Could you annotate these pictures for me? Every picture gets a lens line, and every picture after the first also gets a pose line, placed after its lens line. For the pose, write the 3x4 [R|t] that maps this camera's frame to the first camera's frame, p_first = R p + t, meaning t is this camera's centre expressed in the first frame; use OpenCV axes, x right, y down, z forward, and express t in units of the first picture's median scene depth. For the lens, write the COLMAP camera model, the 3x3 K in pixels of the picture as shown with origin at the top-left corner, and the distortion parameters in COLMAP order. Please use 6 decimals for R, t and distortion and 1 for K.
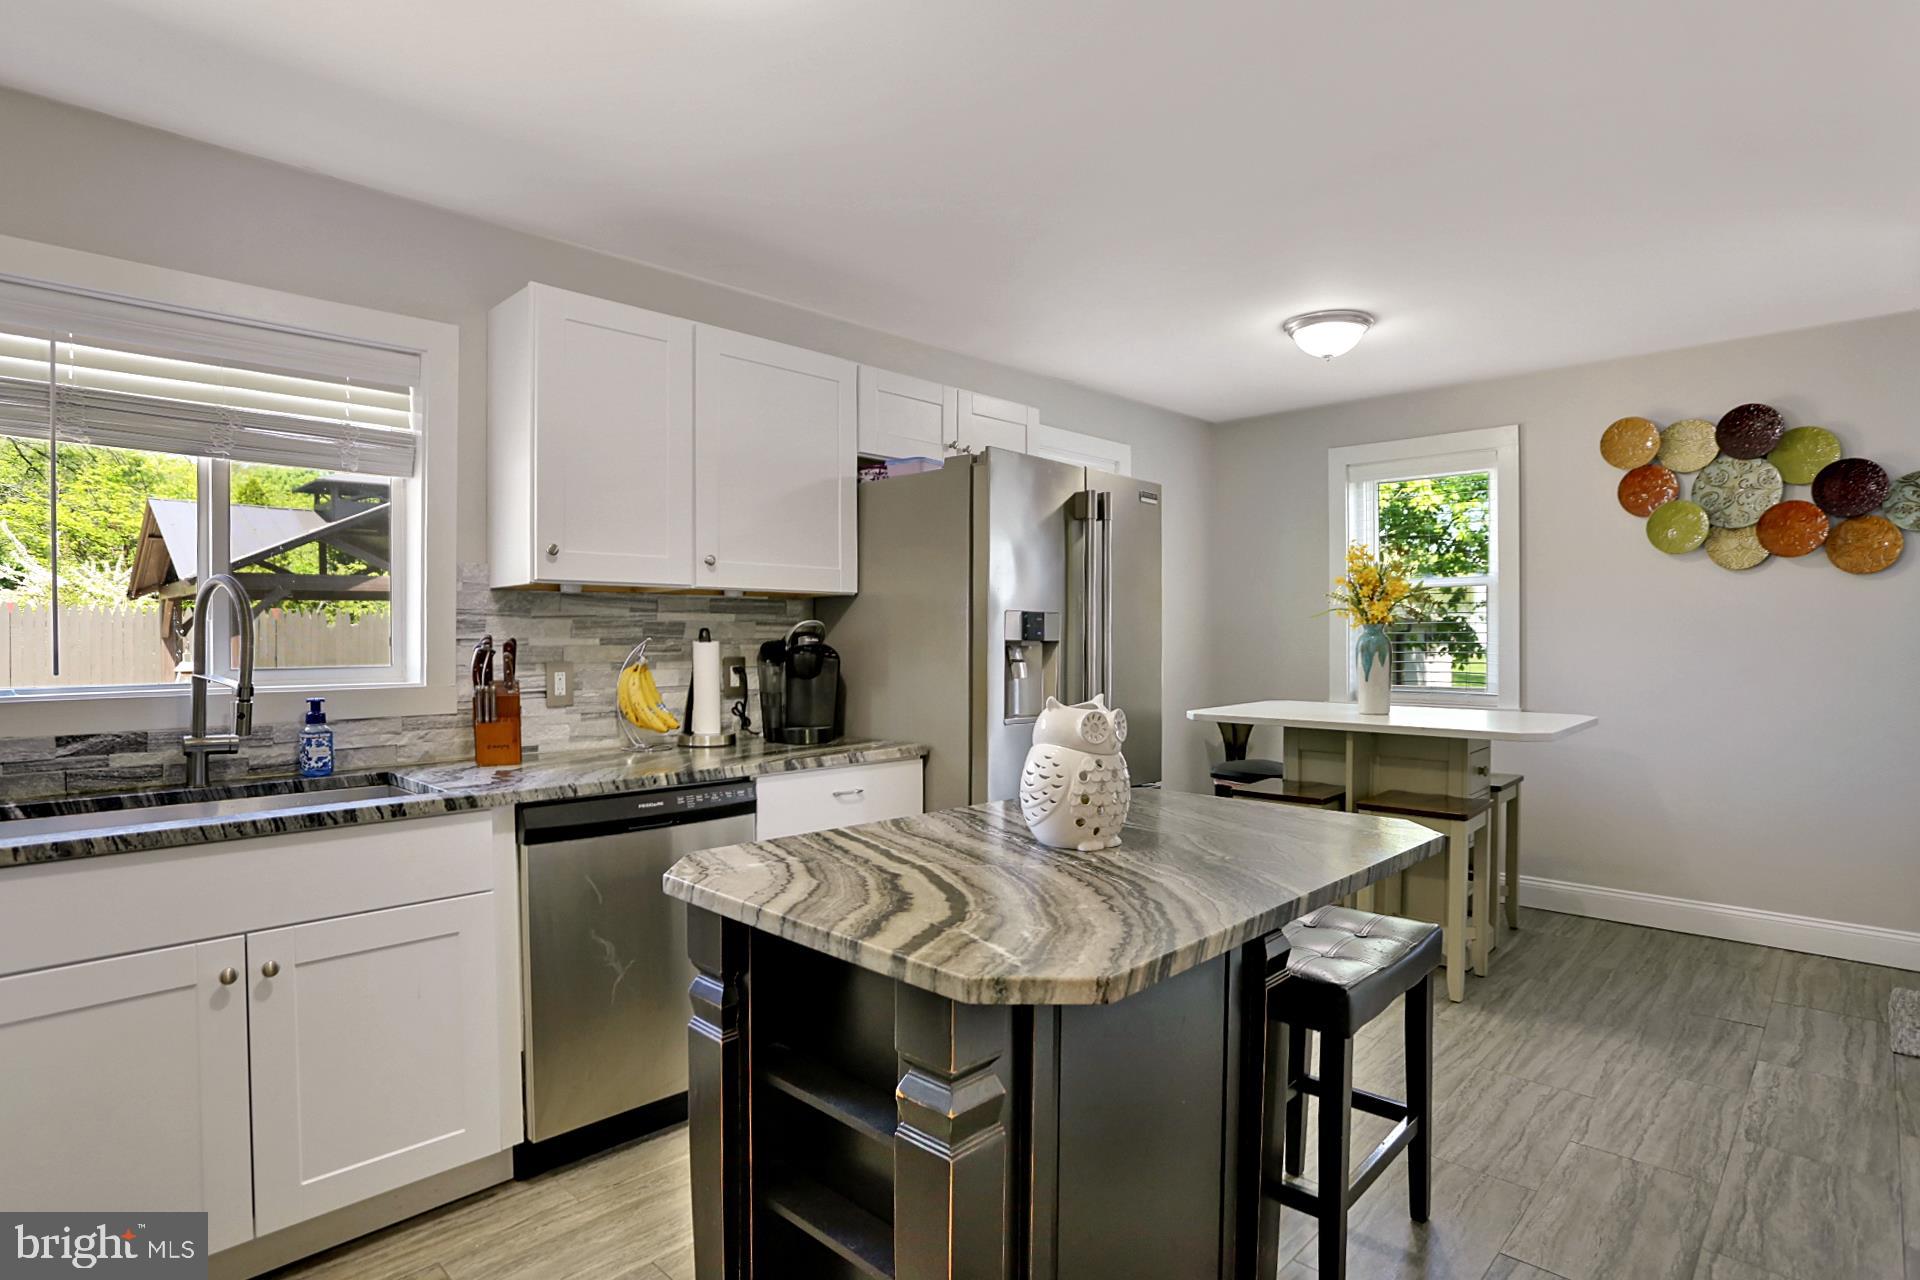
lens RADIAL K [[963.1, 0, 939.4], [0, 963.1, 646.9], [0, 0, 1]] dist [-0.072246, 0.025379]
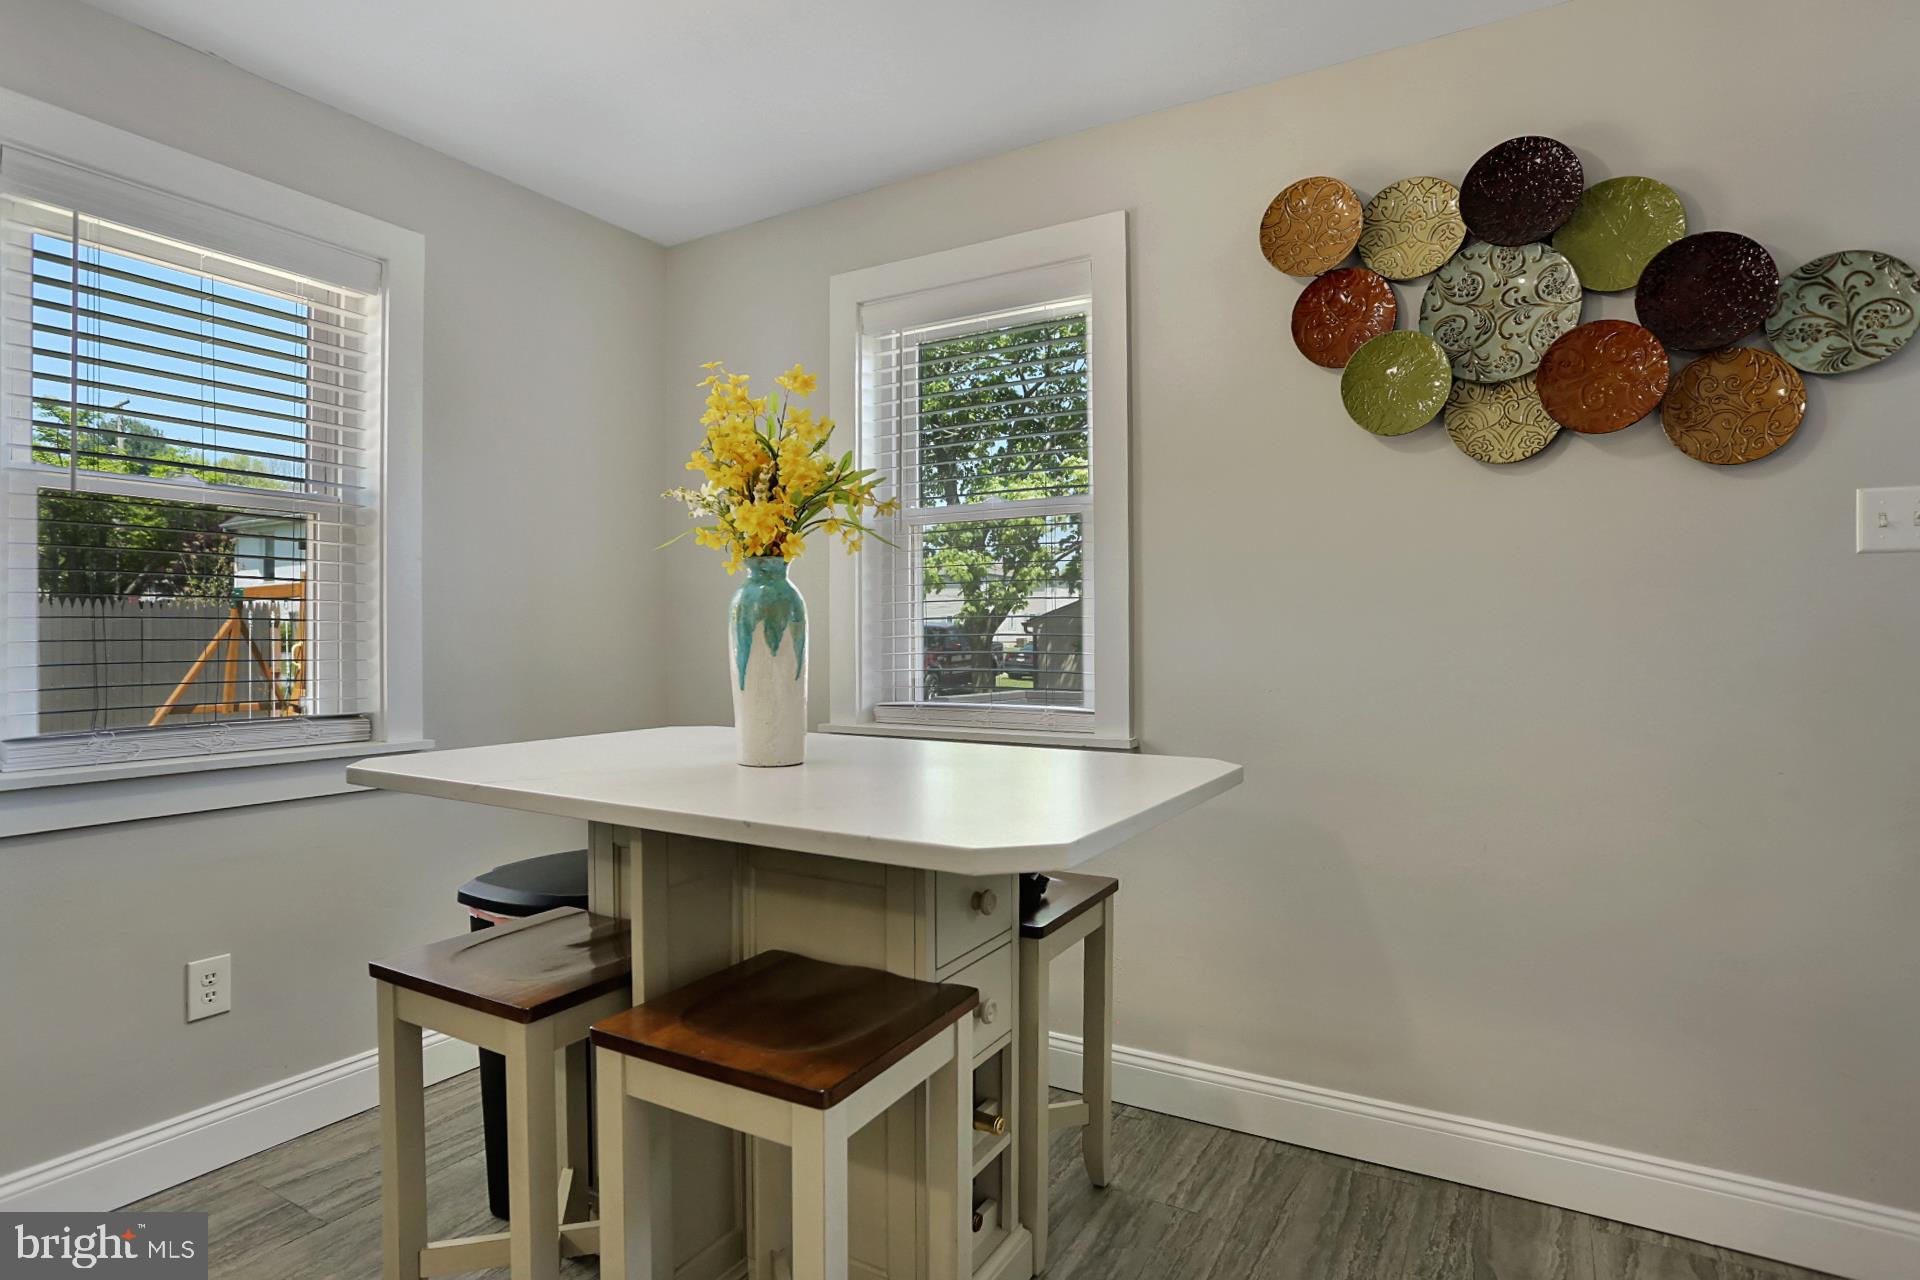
lens RADIAL K [[963.1, 0, 912.1], [0, 963.1, 638.4], [0, 0, 1]] dist [-0.072246, 0.025379]
pose [[0.979497, 0.002861, 0.201440, 0.449216], [0.000099, 0.999892, -0.014682, 0.019849], [-0.201461, 0.014401, 0.979391, 0.571726]]
